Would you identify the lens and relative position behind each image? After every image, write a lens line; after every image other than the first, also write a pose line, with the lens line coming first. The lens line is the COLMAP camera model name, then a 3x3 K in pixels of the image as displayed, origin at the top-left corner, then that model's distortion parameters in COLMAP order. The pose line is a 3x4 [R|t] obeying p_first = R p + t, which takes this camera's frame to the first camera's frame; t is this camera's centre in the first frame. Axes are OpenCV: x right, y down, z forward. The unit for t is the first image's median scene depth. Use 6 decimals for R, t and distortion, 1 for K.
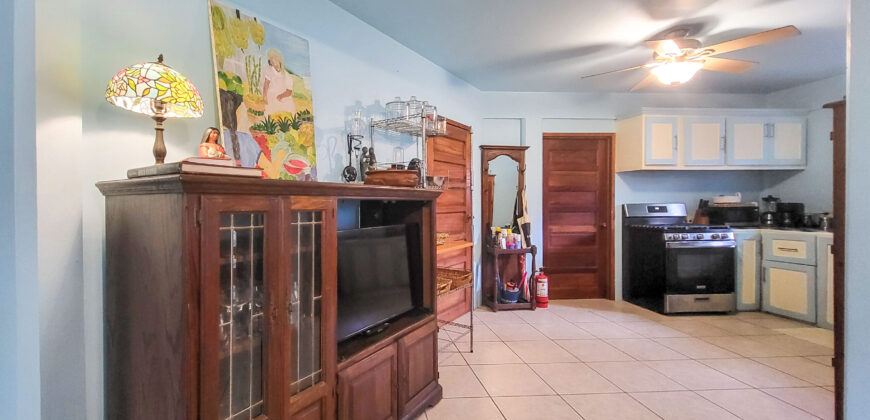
lens RADIAL K [[346.1, 0, 380.7], [0, 346.1, 208.1], [0, 0, 1]] dist [0.001657, -0.002744]
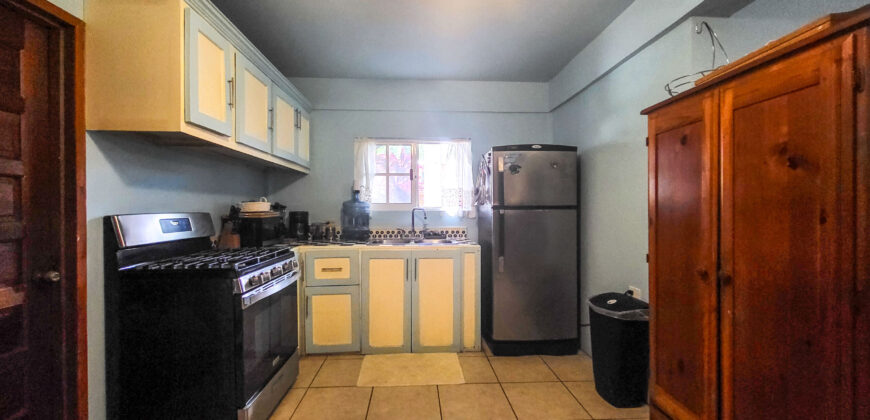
lens RADIAL K [[346.1, 0, 439.6], [0, 346.1, 210.8], [0, 0, 1]] dist [0.001657, -0.002744]
pose [[-0.009553, 0.001086, 0.999954, 0.333165], [0.016360, 0.999866, -0.000929, -0.011105], [-0.999821, 0.016350, -0.009570, 0.681127]]
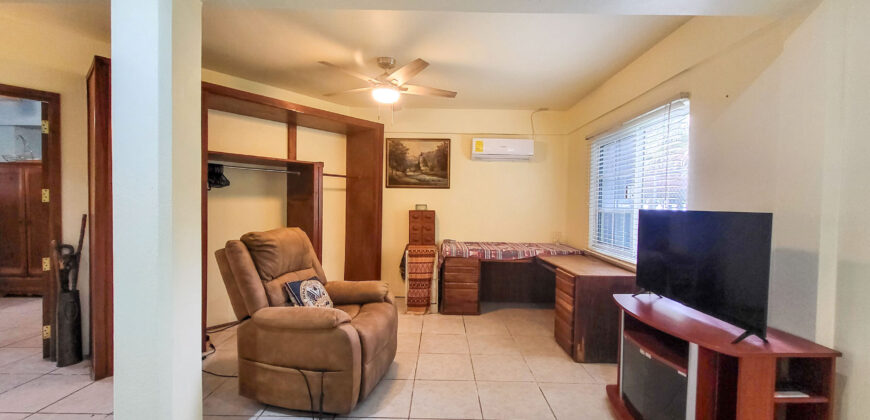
lens RADIAL K [[346.1, 0, 438.3], [0, 346.1, 213.4], [0, 0, 1]] dist [0.001657, -0.002744]
pose [[-0.998260, -0.005276, 0.058737, -0.706126], [-0.003065, 0.999285, 0.037673, -0.016598], [-0.058893, 0.037428, -0.997562, 1.423869]]
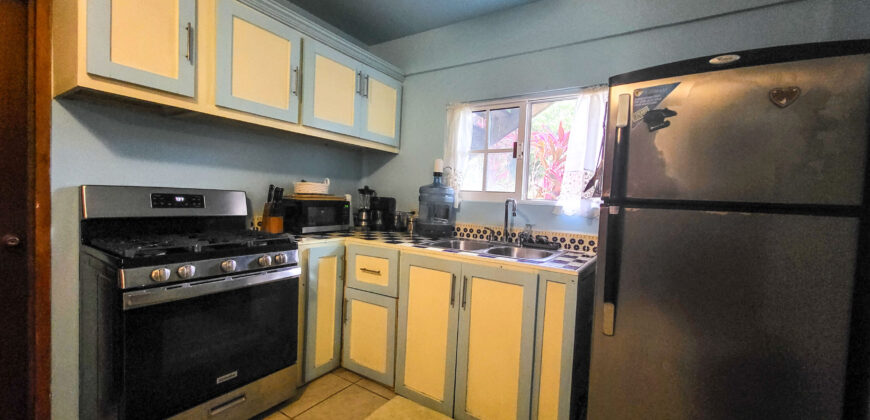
lens RADIAL K [[346.1, 0, 435.5], [0, 346.1, 213.1], [0, 0, 1]] dist [0.001657, -0.002744]
pose [[0.576079, -0.001197, 0.817393, 0.663215], [-0.039953, 0.998762, 0.029621, -0.008178], [-0.816417, -0.049721, 0.575318, 0.494205]]
